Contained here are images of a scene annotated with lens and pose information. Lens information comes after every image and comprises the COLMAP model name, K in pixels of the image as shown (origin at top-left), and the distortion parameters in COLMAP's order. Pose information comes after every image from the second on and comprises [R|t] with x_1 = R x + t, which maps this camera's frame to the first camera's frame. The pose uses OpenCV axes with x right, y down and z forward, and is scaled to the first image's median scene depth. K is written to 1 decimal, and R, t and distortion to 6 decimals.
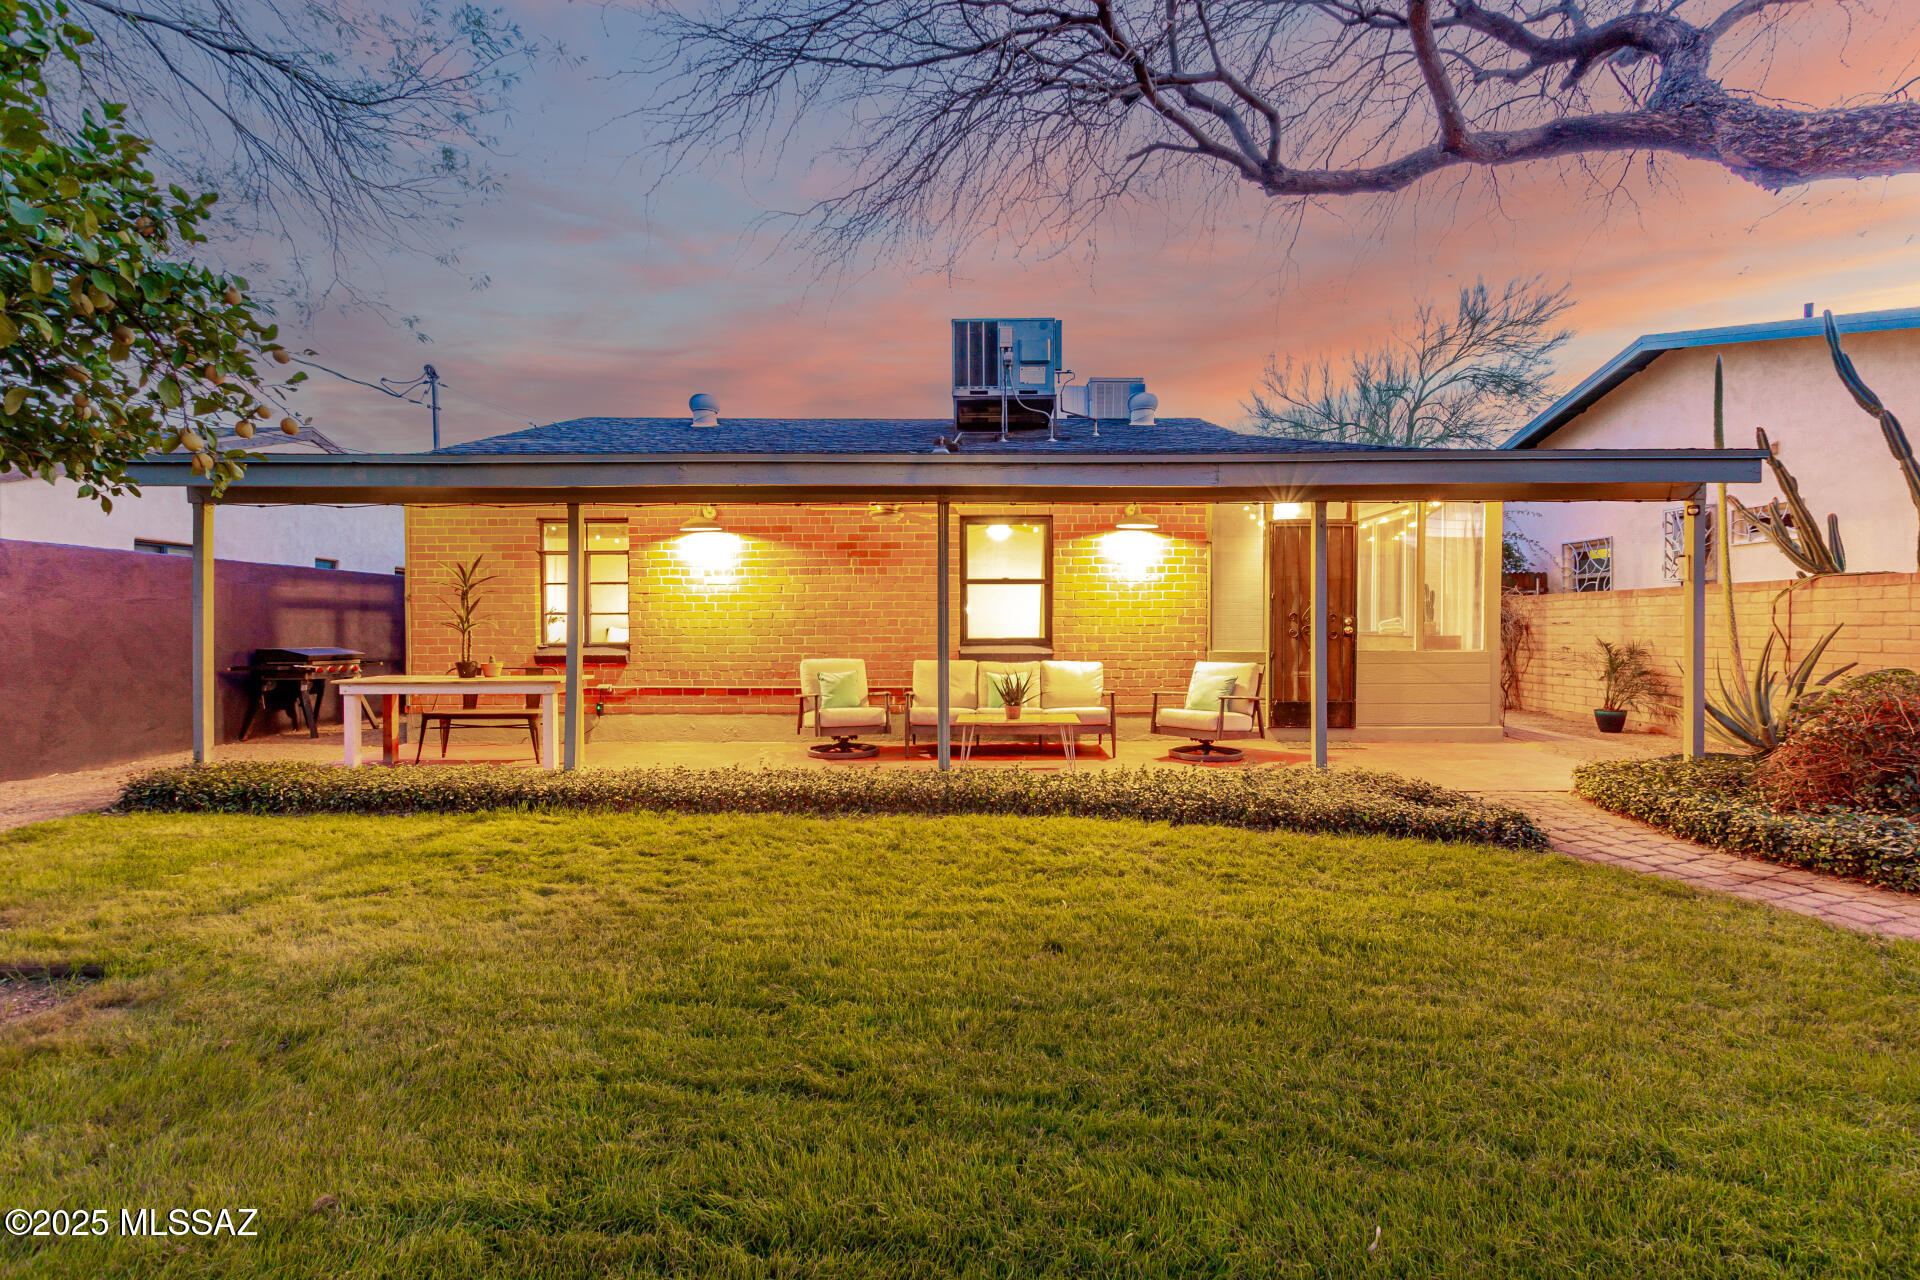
lens RADIAL K [[882.1, 0, 960.0], [0, 882.1, 640.0], [0, 0, 1]] dist [-0.000322, -0.000249]
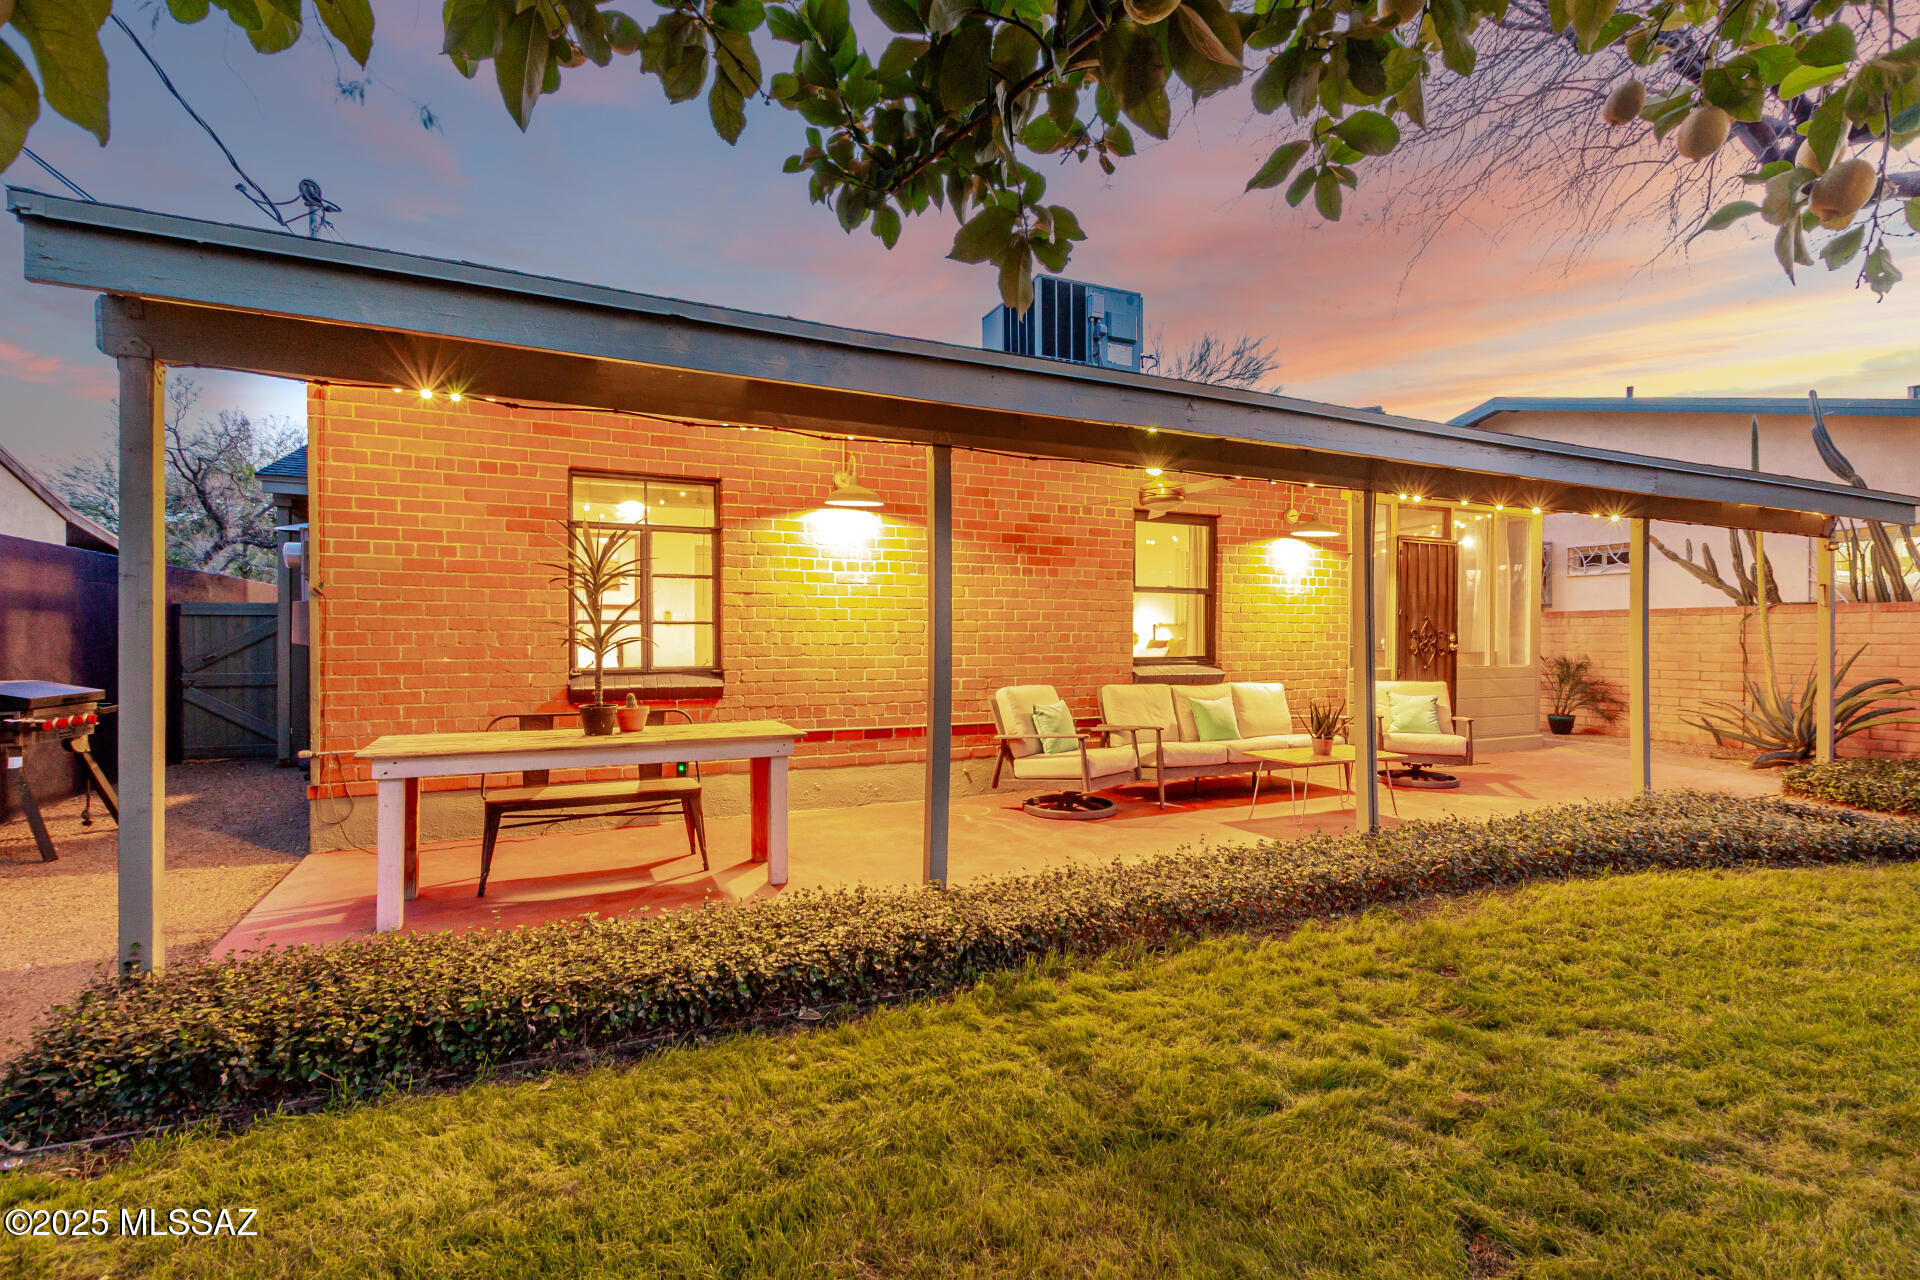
lens RADIAL K [[882.1, 0, 960.0], [0, 882.1, 640.0], [0, 0, 1]] dist [-0.000322, -0.000249]
pose [[0.896356, 0.001737, 0.443331, -0.513075], [-0.000185, 0.999994, -0.003543, -0.015013], [-0.443335, 0.003094, 0.896351, 0.328349]]
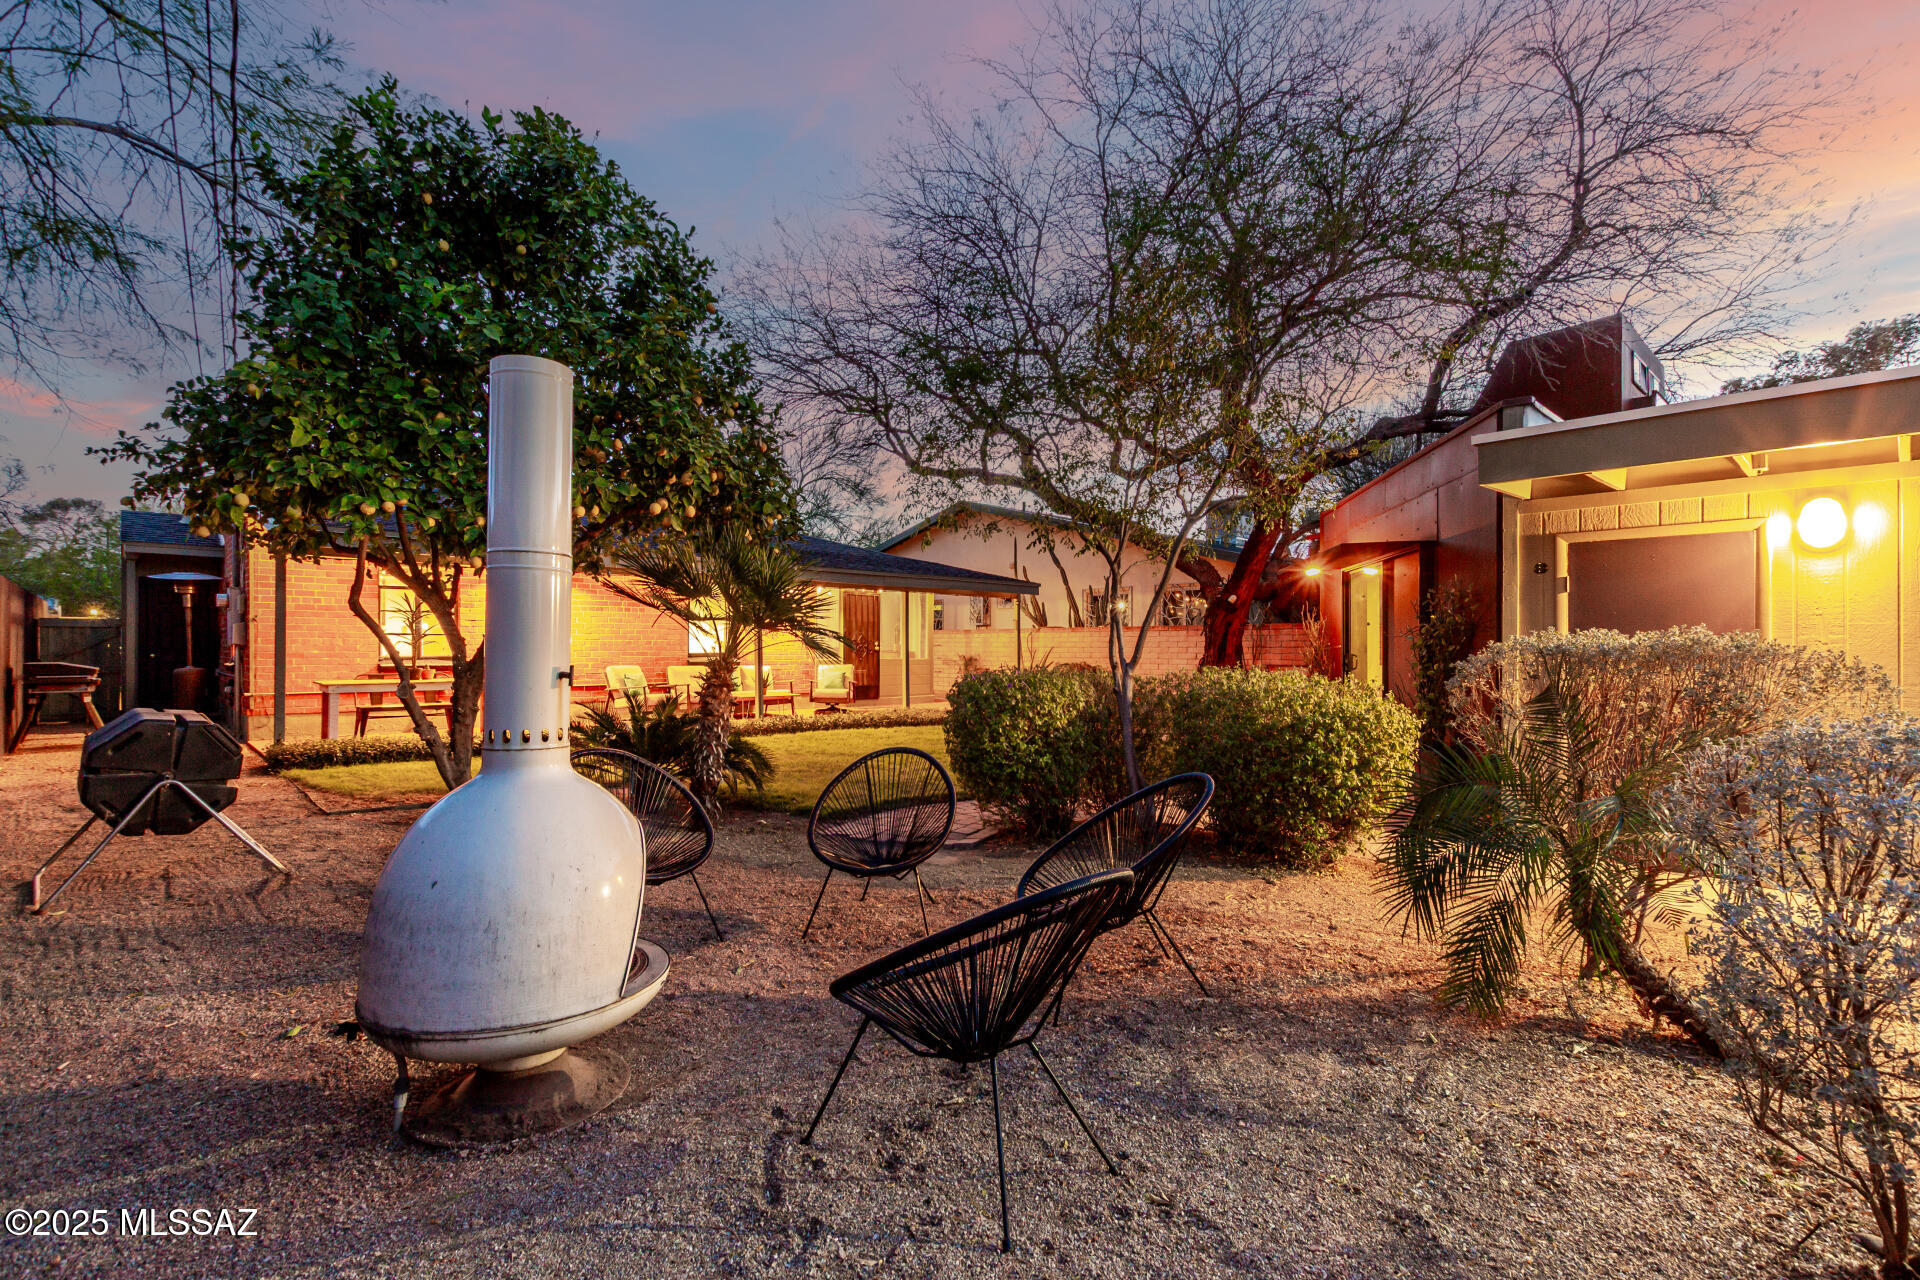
lens RADIAL K [[882.1, 0, 960.0], [0, 882.1, 640.0], [0, 0, 1]] dist [-0.000322, -0.000249]
pose [[0.718302, 0.012407, 0.695621, -0.787151], [0.002614, 0.999786, -0.020532, 0.009483], [-0.695727, 0.016567, 0.718115, -0.548572]]
